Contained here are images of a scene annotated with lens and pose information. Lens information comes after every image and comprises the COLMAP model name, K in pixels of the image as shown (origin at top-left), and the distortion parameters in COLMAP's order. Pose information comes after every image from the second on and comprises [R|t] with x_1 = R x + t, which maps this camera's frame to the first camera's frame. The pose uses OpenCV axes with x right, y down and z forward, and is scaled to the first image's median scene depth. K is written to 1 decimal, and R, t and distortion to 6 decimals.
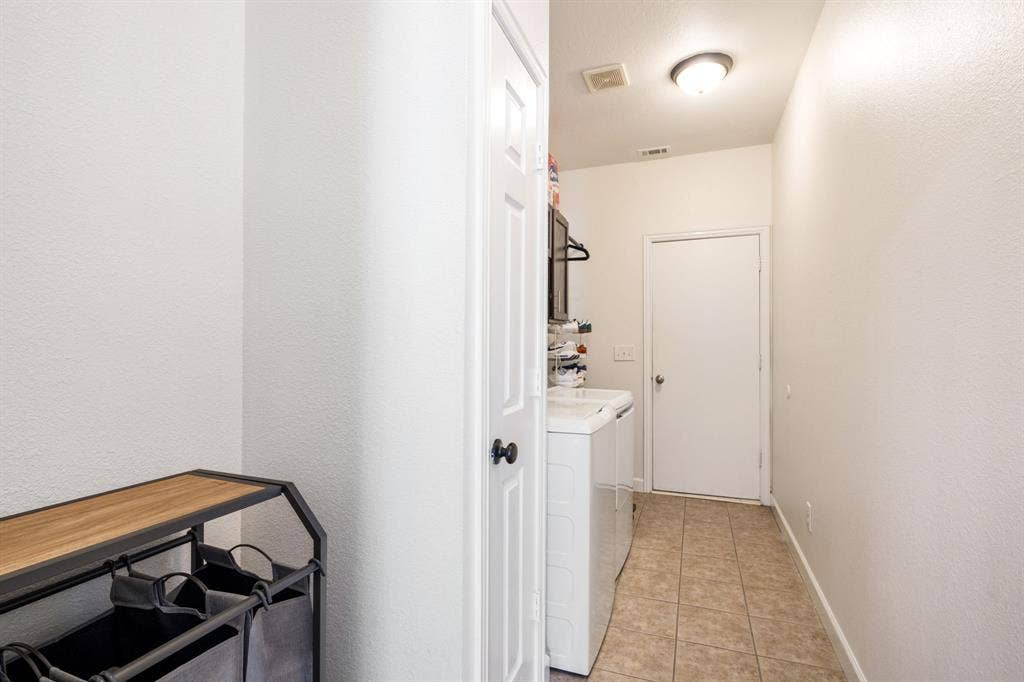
lens RADIAL K [[477.6, 0, 515.1], [0, 477.6, 352.2], [0, 0, 1]] dist [0.017028, -0.000178]
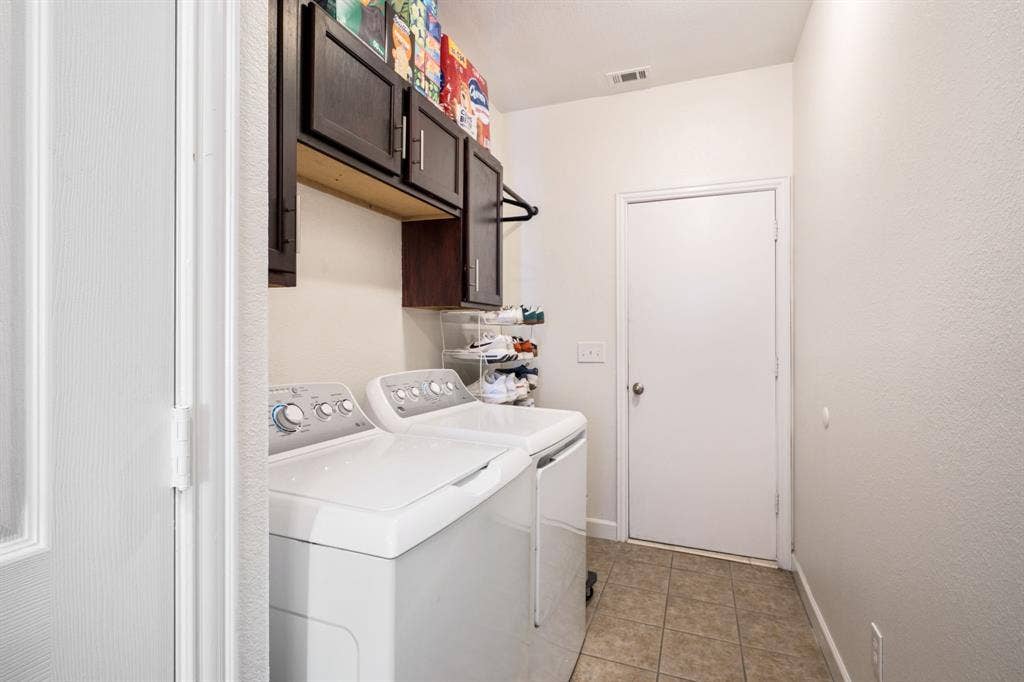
lens RADIAL K [[477.6, 0, 507.6], [0, 477.6, 330.5], [0, 0, 1]] dist [0.017028, -0.000178]
pose [[0.999706, 0.014282, -0.019605, 0.133726], [-0.014913, 0.999362, -0.032454, -0.006933], [0.019129, 0.032737, 0.999281, 0.298585]]
